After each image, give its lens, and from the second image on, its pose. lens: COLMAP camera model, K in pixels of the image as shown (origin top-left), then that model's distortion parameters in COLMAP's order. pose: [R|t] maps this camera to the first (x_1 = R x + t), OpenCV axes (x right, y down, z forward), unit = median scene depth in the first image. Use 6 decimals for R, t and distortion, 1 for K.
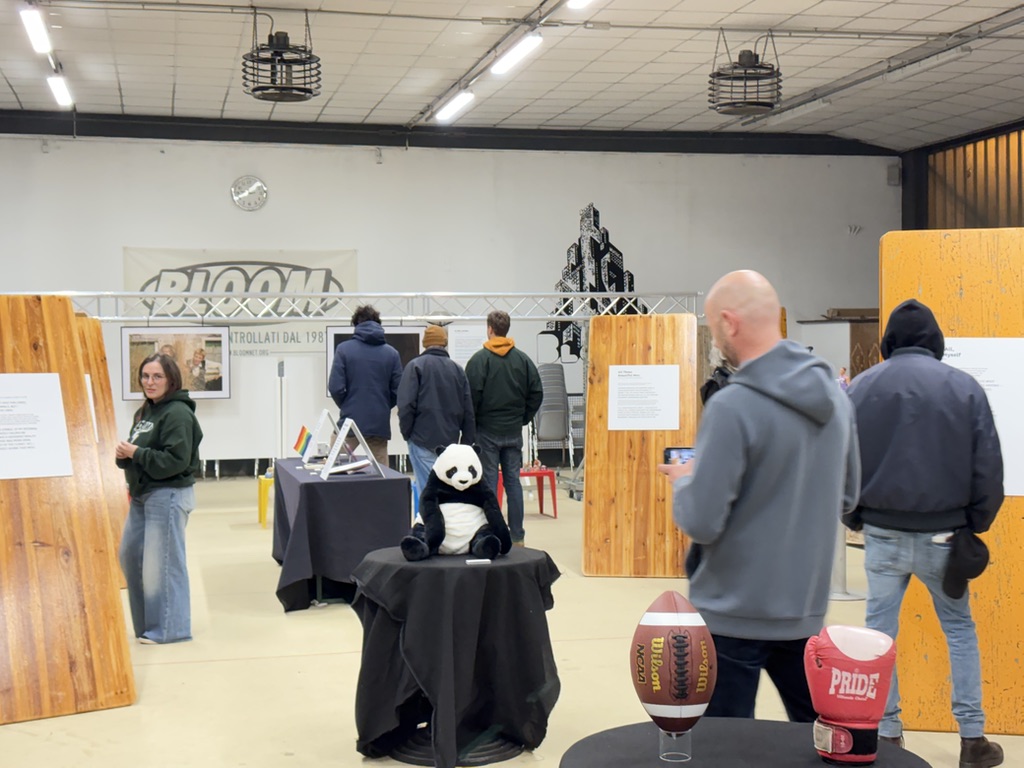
lens RADIAL K [[1540.8, 0, 524.2], [0, 1540.8, 408.6], [0, 0, 1]] dist [0.089780, 0.000000]
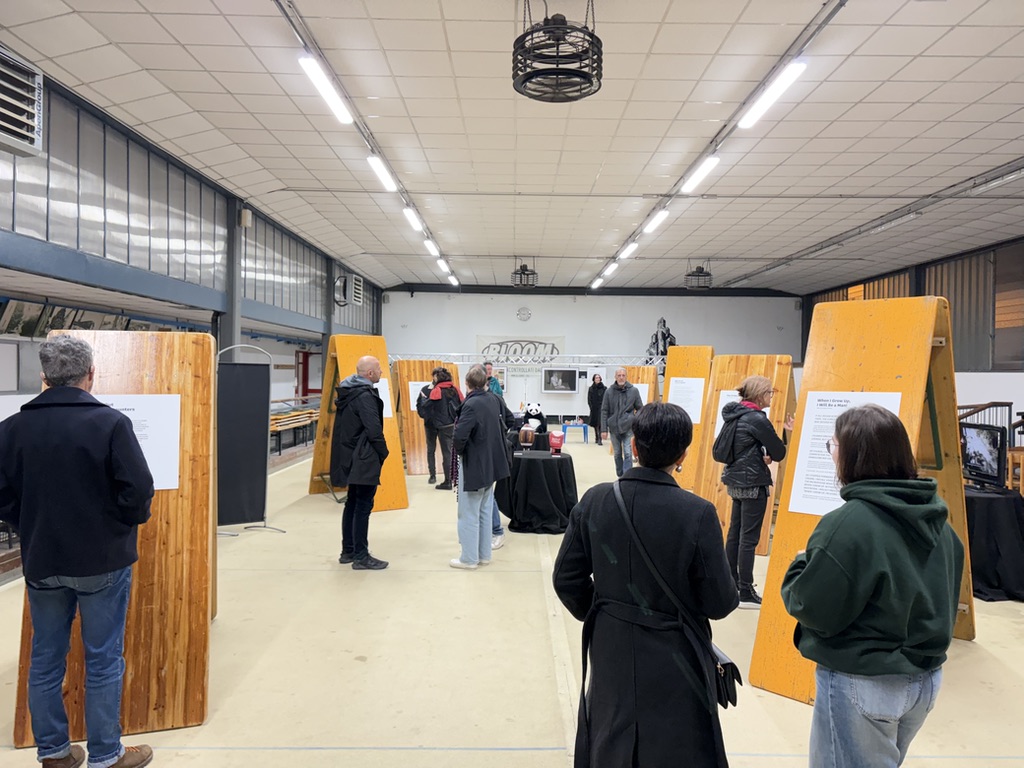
lens RADIAL K [[771.9, 0, 513.5], [0, 771.9, 384.7], [0, 0, 1]] dist [0.080401, -0.055595]
pose [[0.973791, 0.025471, -0.226012, 0.135974], [-0.030830, 0.999320, -0.020211, 0.007290], [0.225344, 0.026649, 0.973915, -0.346602]]
